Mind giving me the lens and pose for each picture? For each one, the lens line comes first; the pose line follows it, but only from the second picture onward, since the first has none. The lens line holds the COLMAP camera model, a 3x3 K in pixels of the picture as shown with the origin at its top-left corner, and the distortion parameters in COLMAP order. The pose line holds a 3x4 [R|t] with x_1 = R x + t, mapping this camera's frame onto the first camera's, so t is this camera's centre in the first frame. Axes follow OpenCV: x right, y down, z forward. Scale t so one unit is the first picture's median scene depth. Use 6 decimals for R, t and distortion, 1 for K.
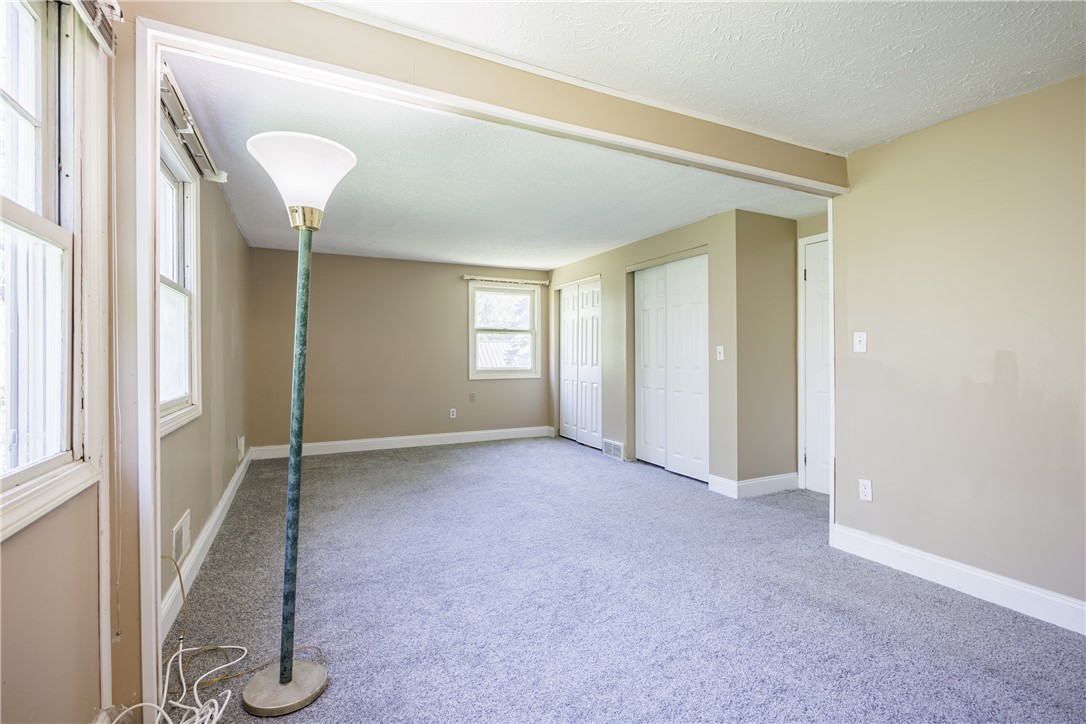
lens RADIAL K [[507.9, 0, 545.7], [0, 507.9, 361.7], [0, 0, 1]] dist [-0.007586, 0.000351]
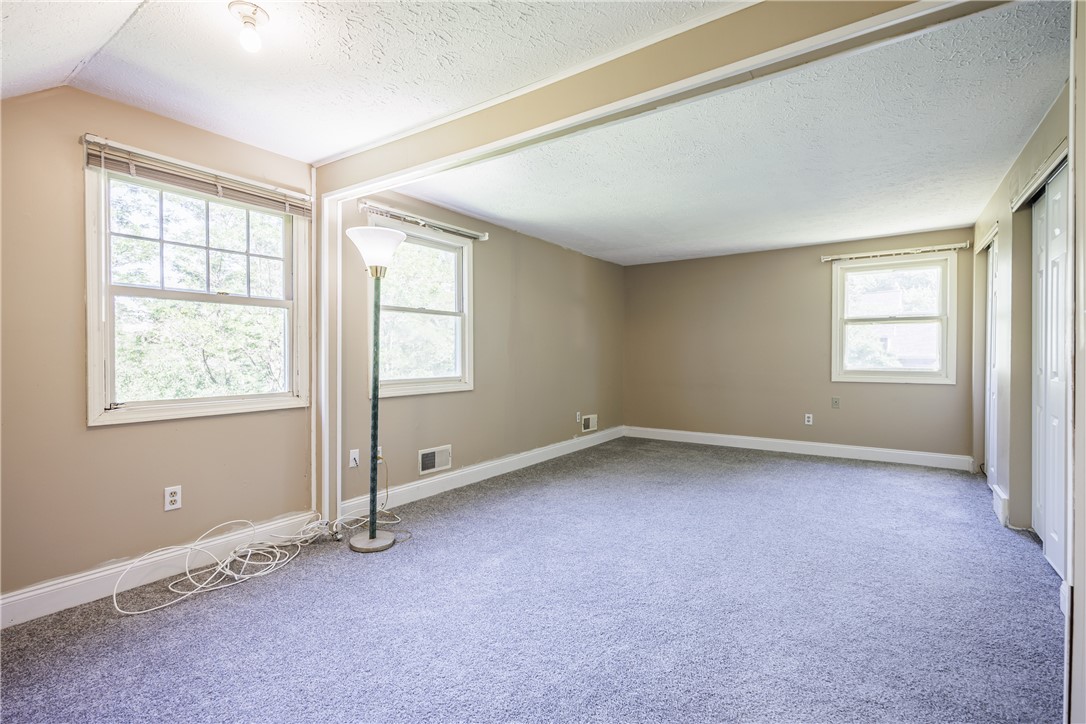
lens RADIAL K [[507.9, 0, 542.7], [0, 507.9, 362.4], [0, 0, 1]] dist [-0.007586, 0.000351]
pose [[0.452978, 0.013751, -0.891415, 0.371266], [-0.008538, 0.999902, 0.011086, -0.000883], [0.891481, 0.002589, 0.453052, 0.203853]]
